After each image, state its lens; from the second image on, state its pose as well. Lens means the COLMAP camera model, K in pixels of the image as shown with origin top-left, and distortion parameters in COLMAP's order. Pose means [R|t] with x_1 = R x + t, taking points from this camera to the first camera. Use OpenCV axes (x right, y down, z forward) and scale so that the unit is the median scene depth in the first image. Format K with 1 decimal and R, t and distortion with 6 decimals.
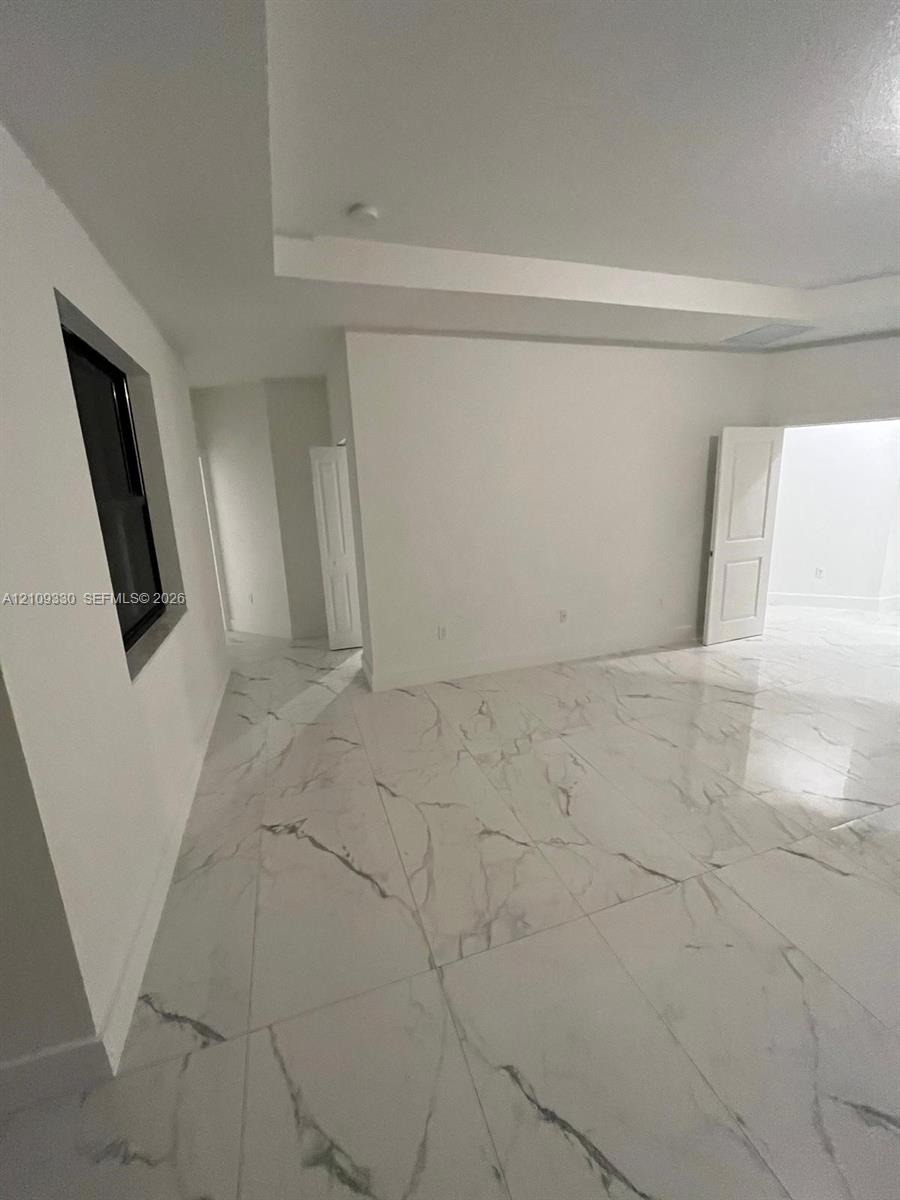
lens RADIAL K [[483.8, 0, 450.3], [0, 483.8, 597.0], [0, 0, 1]] dist [-0.000755, -0.000347]
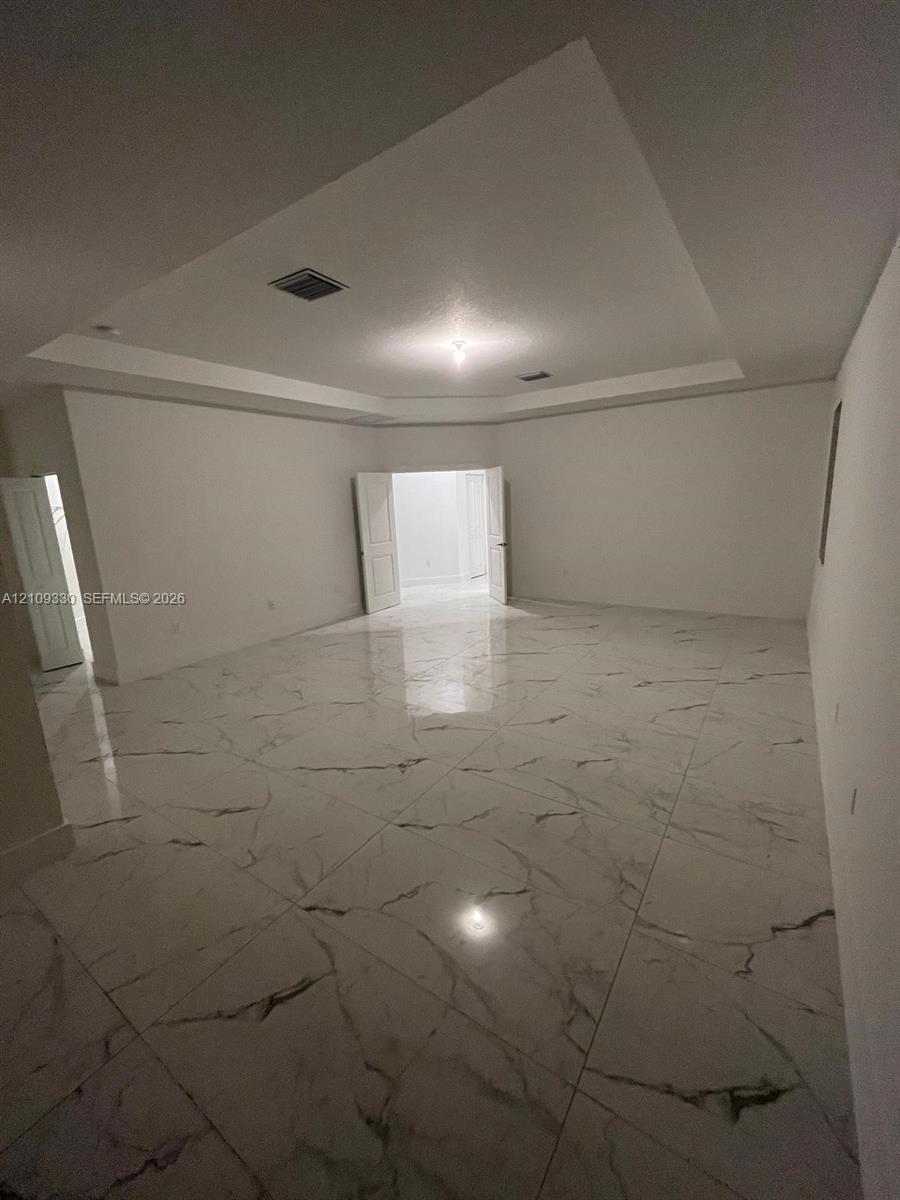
lens RADIAL K [[483.8, 0, 450.3], [0, 483.8, 597.0], [0, 0, 1]] dist [-0.000755, -0.000347]
pose [[0.795859, -0.118044, 0.593864, -0.173713], [0.148411, 0.988923, -0.002321, 0.095831], [-0.587011, 0.089983, 0.804562, -0.401465]]
